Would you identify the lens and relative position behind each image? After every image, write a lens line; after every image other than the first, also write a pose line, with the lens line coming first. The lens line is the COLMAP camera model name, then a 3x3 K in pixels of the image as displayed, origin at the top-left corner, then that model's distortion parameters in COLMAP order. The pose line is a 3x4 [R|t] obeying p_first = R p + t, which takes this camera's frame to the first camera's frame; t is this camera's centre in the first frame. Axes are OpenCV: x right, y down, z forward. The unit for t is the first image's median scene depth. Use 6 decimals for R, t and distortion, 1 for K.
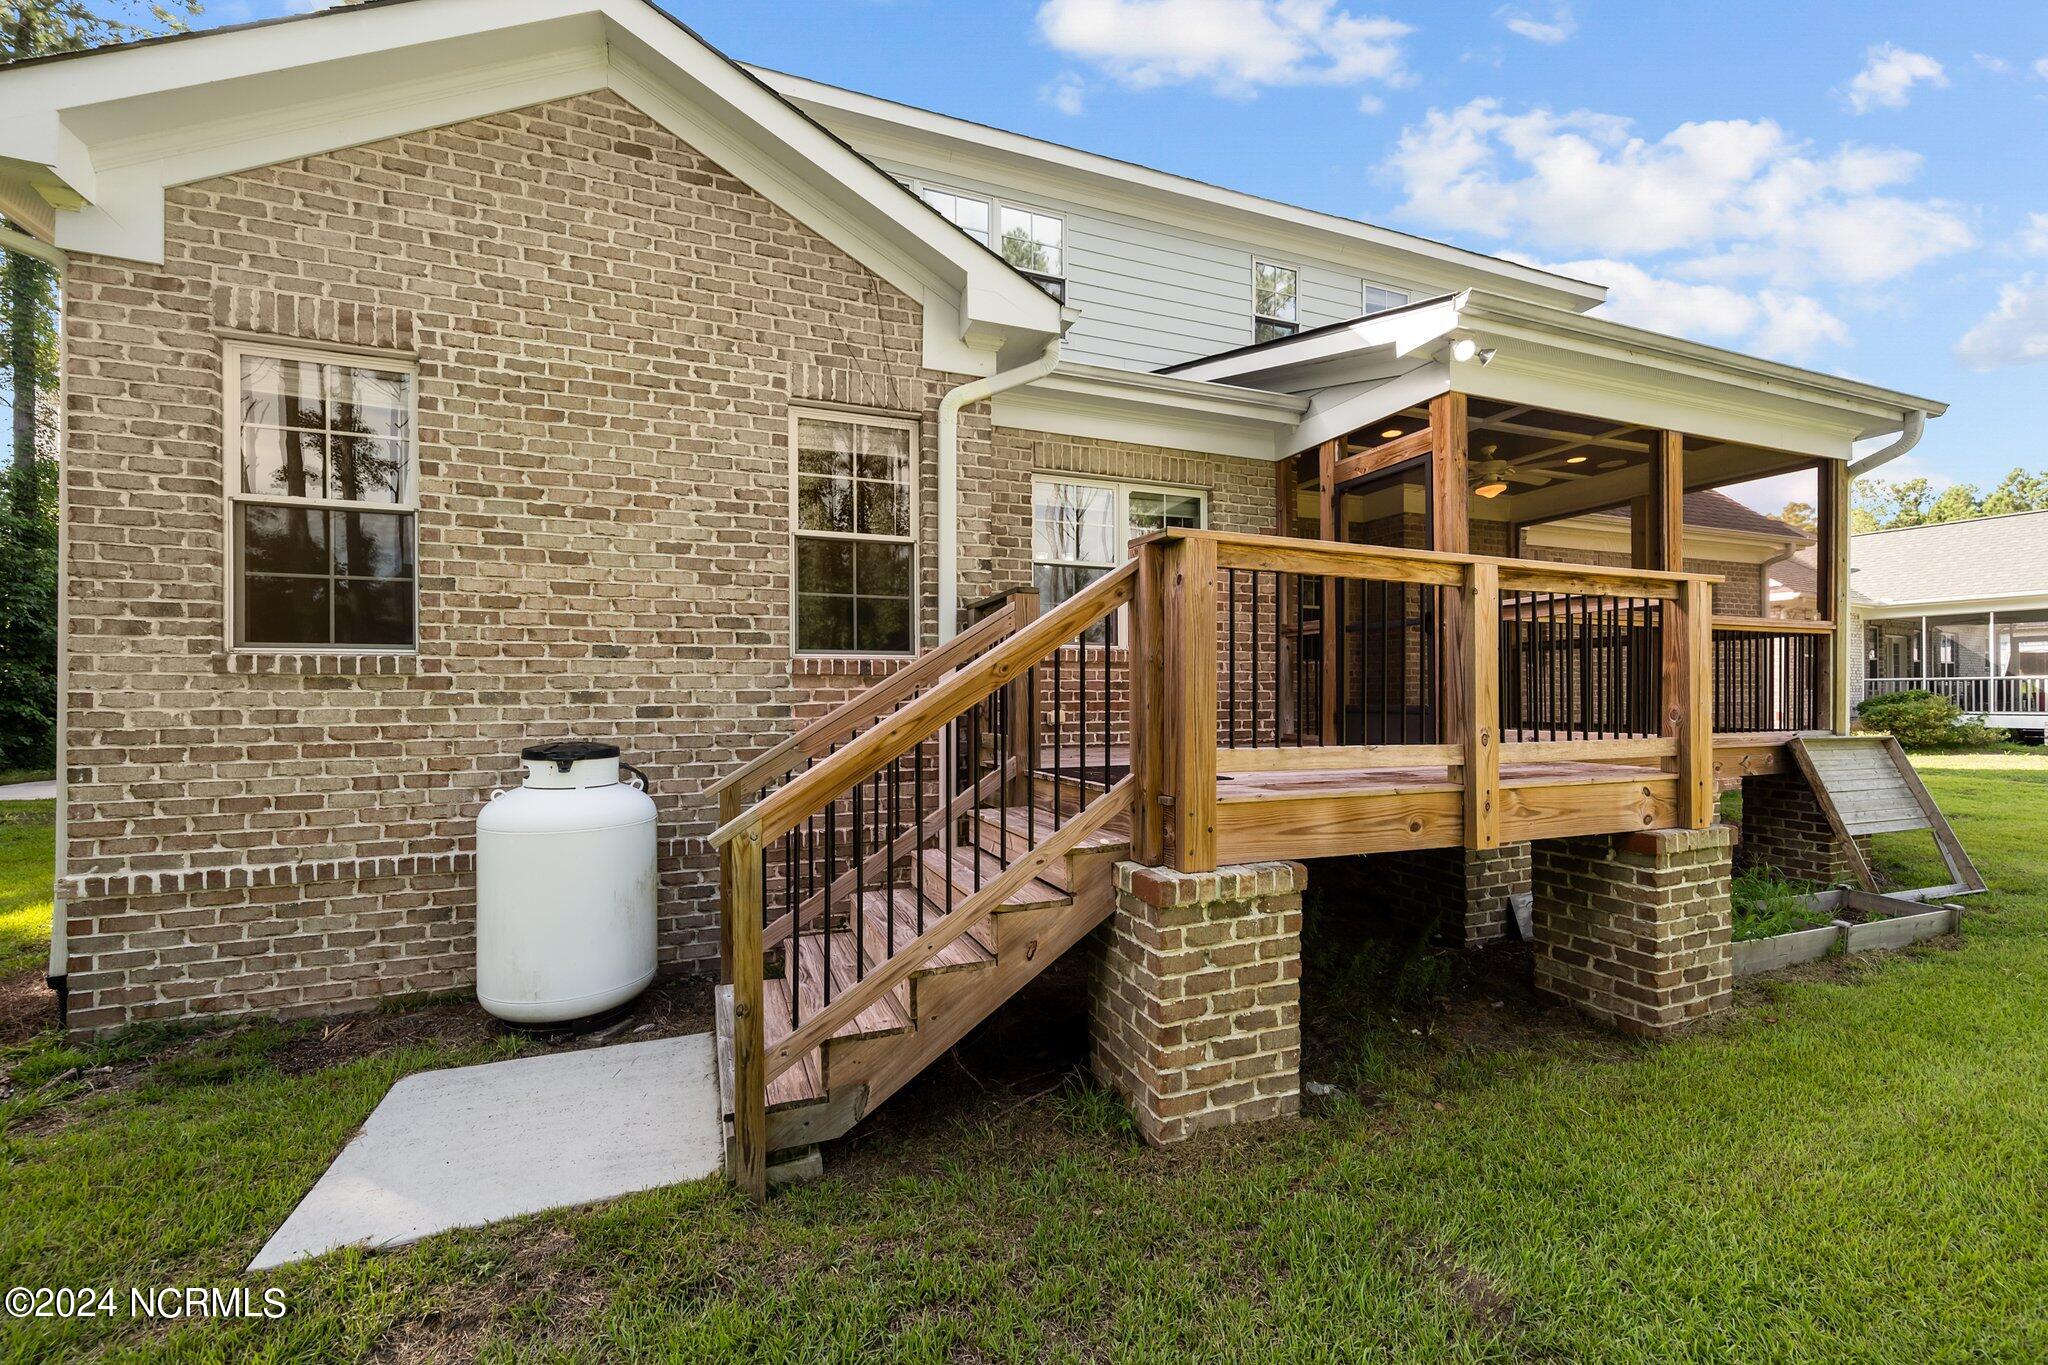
lens RADIAL K [[816.0, 0, 1032.7], [0, 816.0, 698.1], [0, 0, 1]] dist [-0.000114, 0.000076]
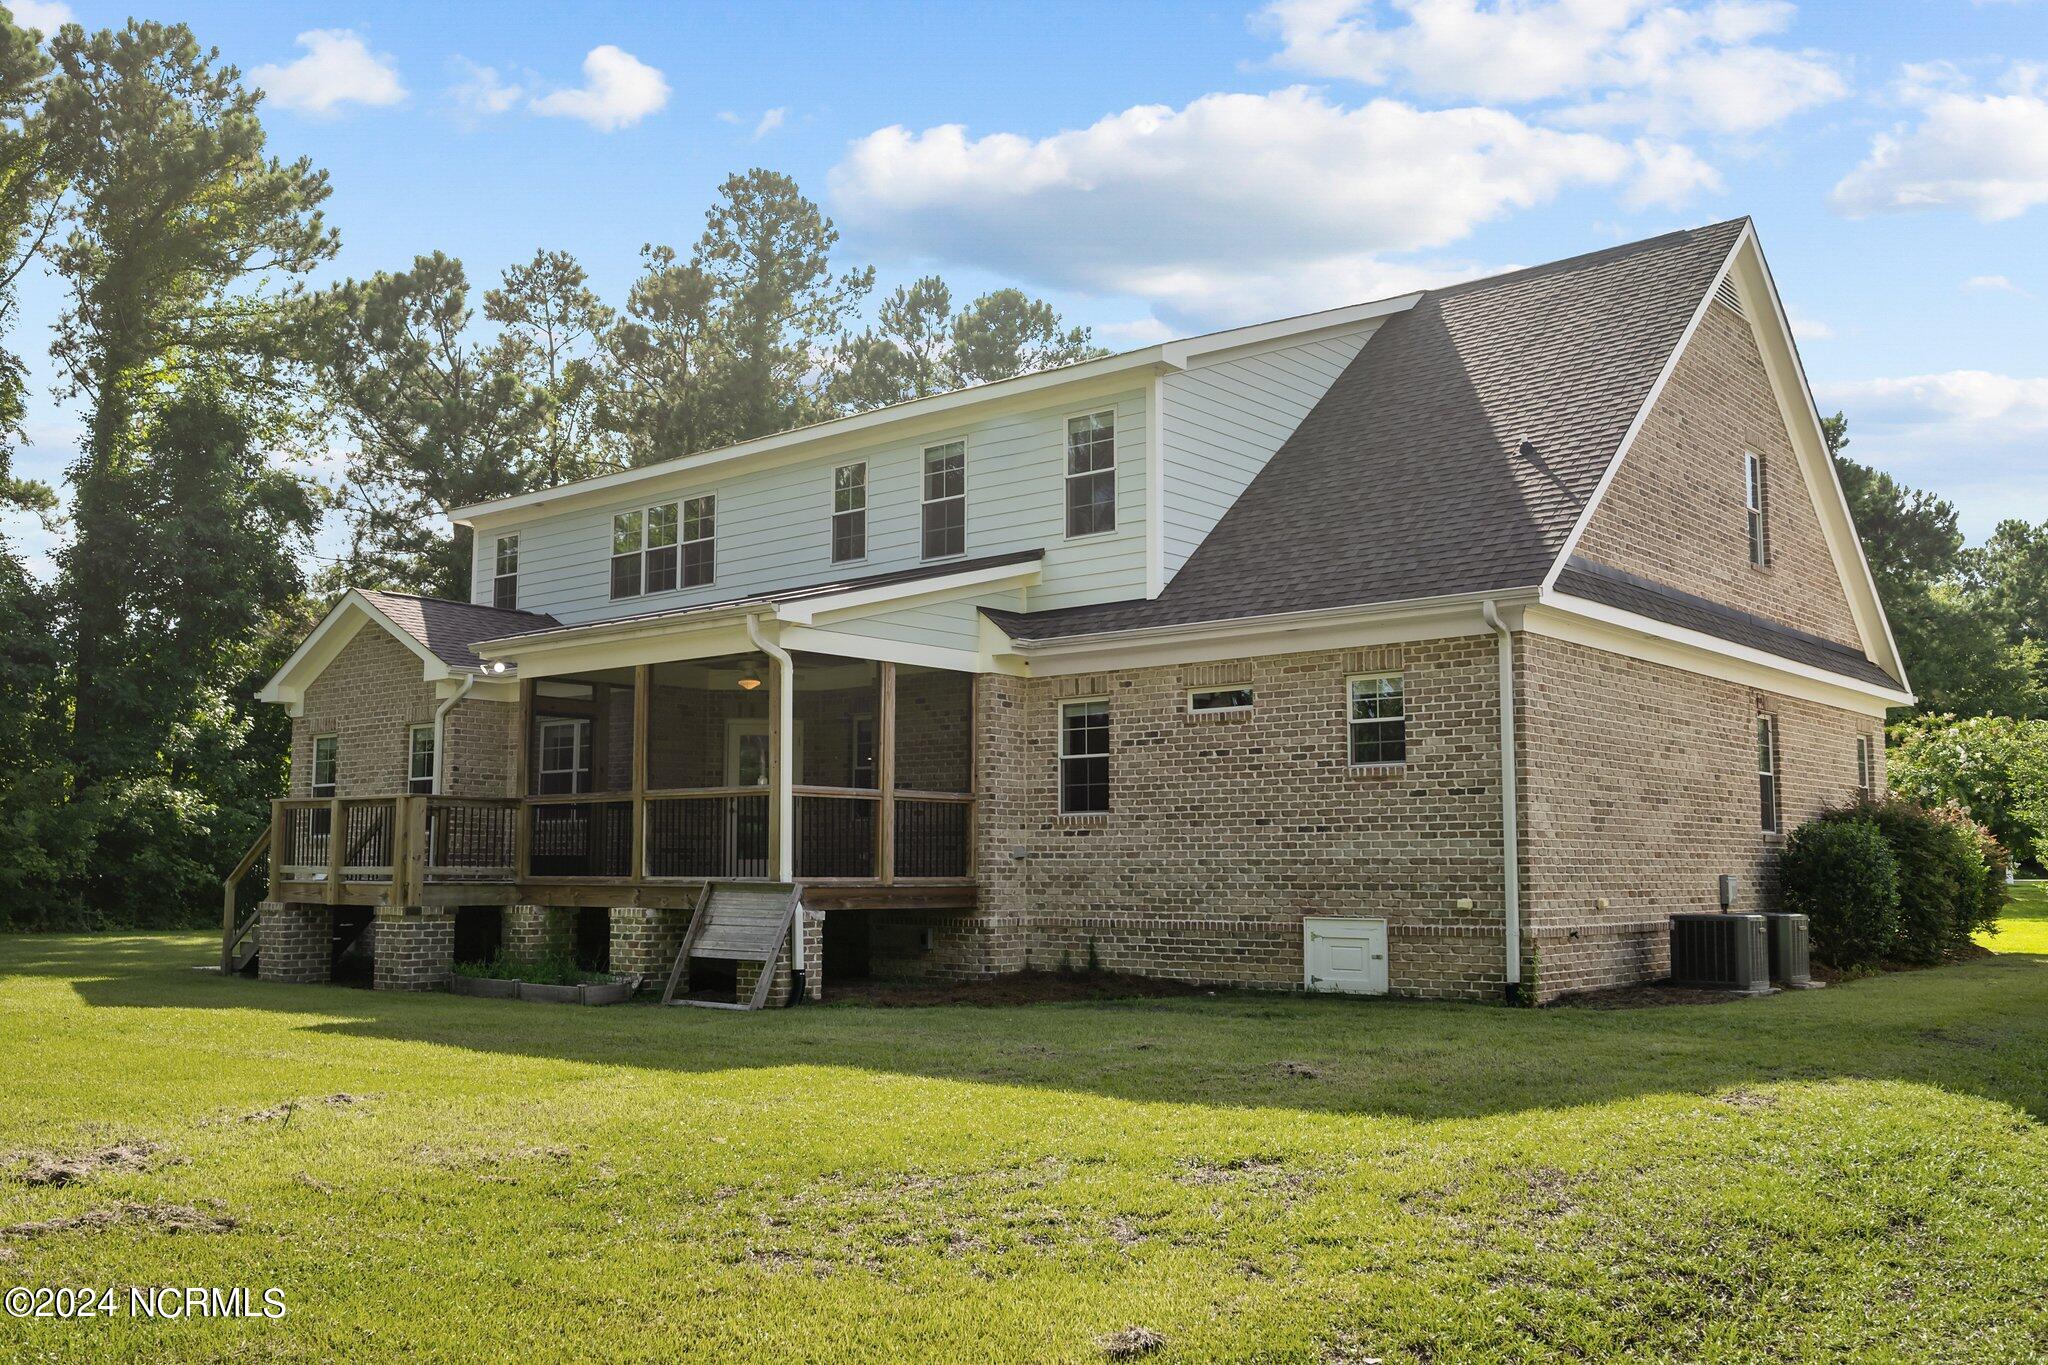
lens RADIAL K [[1839.0, 0, 1027.0], [0, 1839.0, 681.7], [0, 0, 1]] dist [-0.001159, 0.002890]
pose [[0.468106, -0.085127, -0.879563, 5.448360], [-0.004415, 0.995111, -0.098660, 0.028430], [0.883661, 0.050067, 0.465441, 0.119084]]
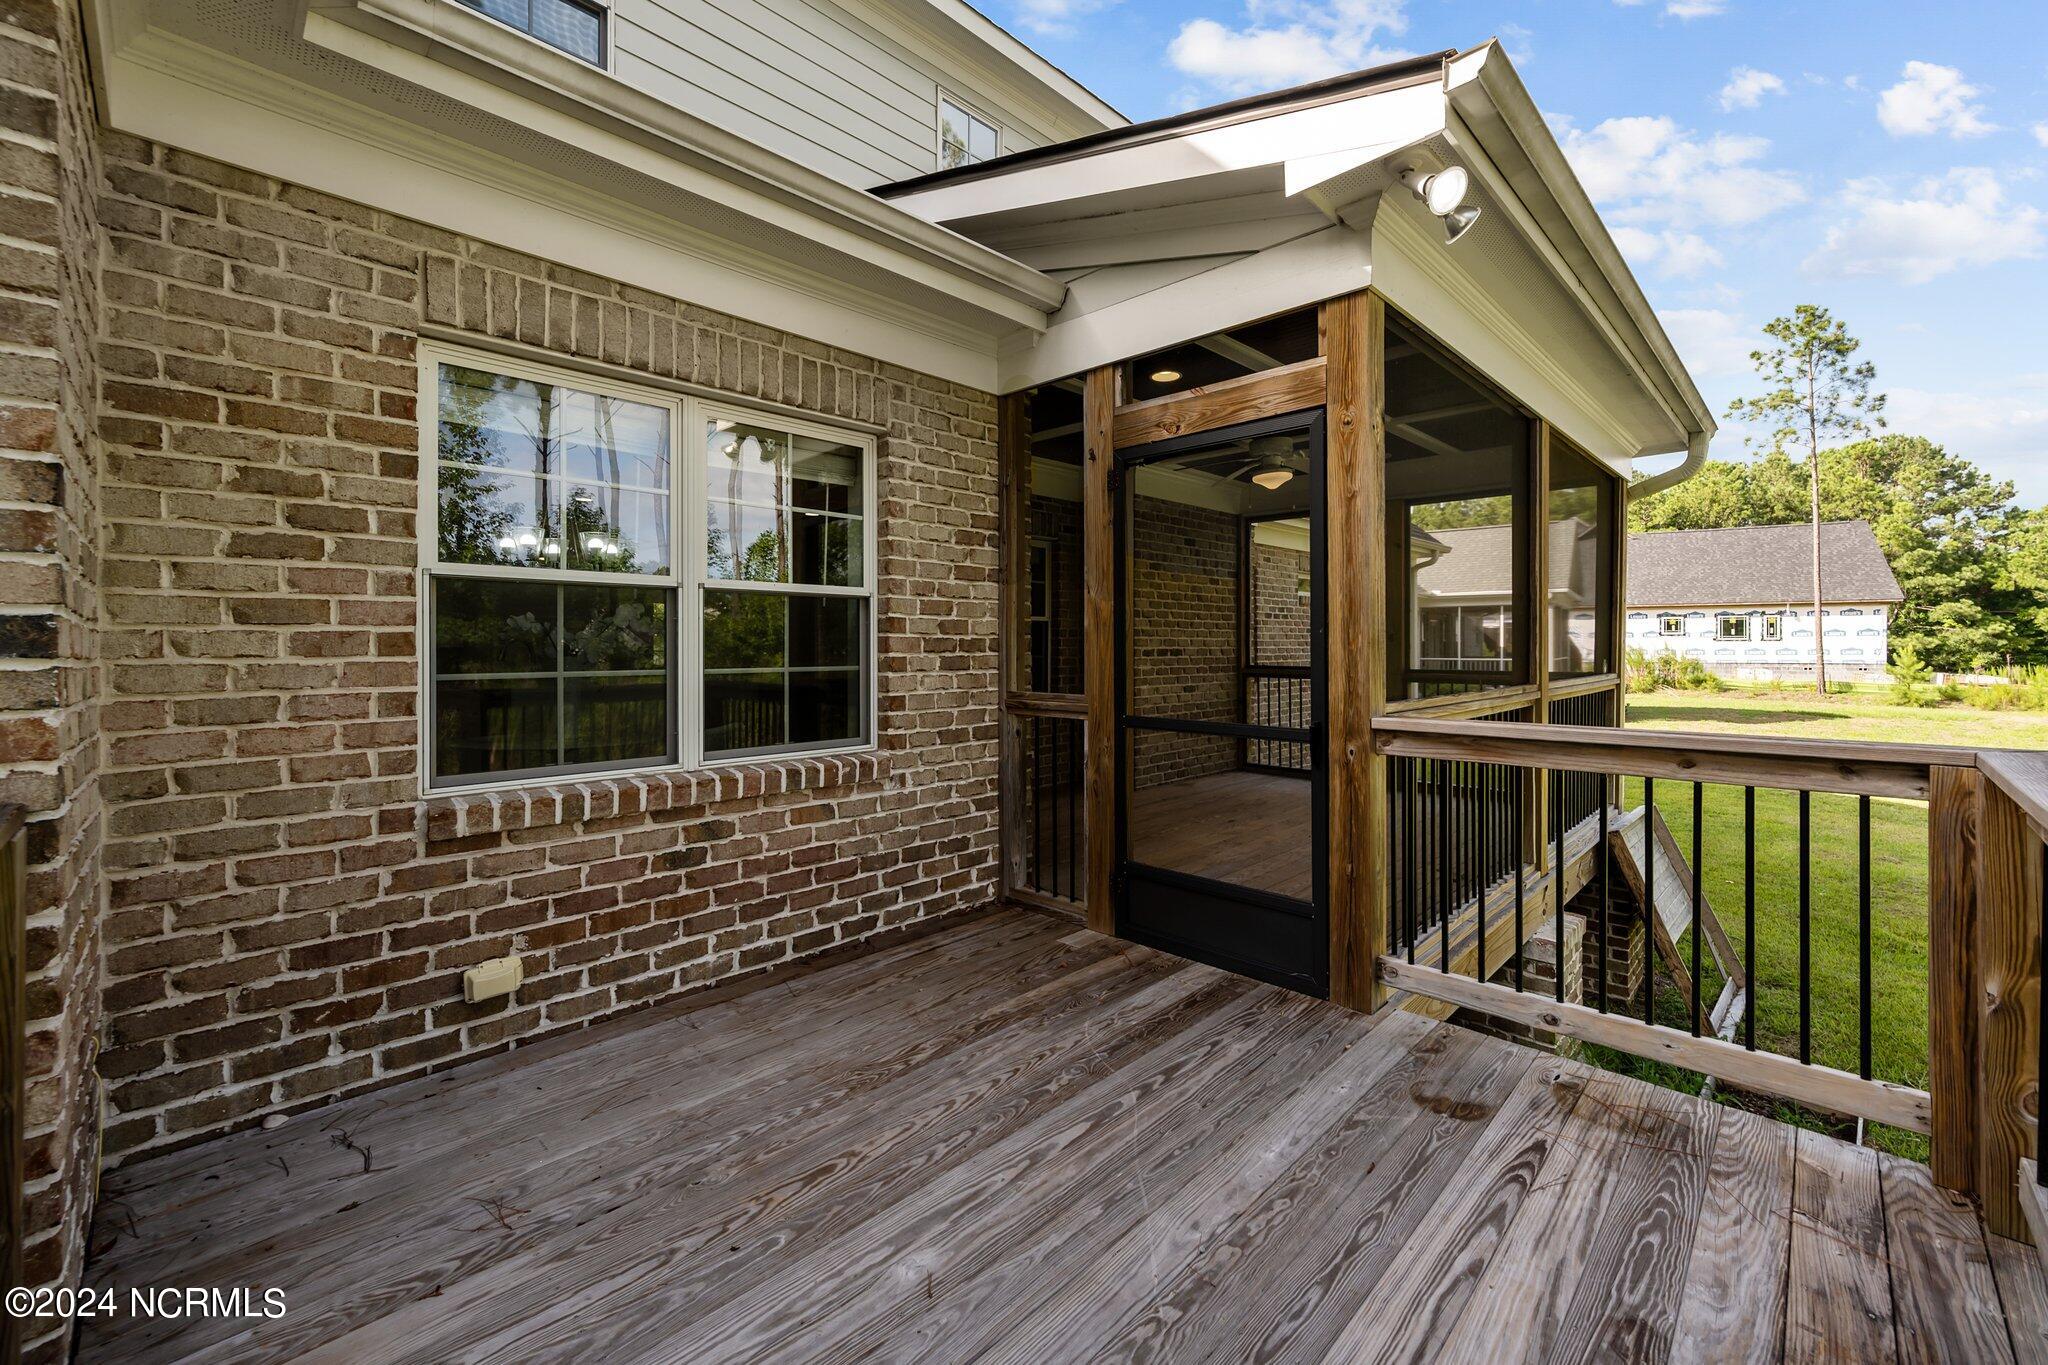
lens RADIAL K [[816.0, 0, 1031.9], [0, 816.0, 645.0], [0, 0, 1]] dist [-0.000114, 0.000076]
pose [[0.912961, 0.004311, 0.408025, 0.143037], [-0.004104, 0.999991, -0.001385, -0.185676], [-0.408027, -0.000410, 0.912970, 0.747553]]
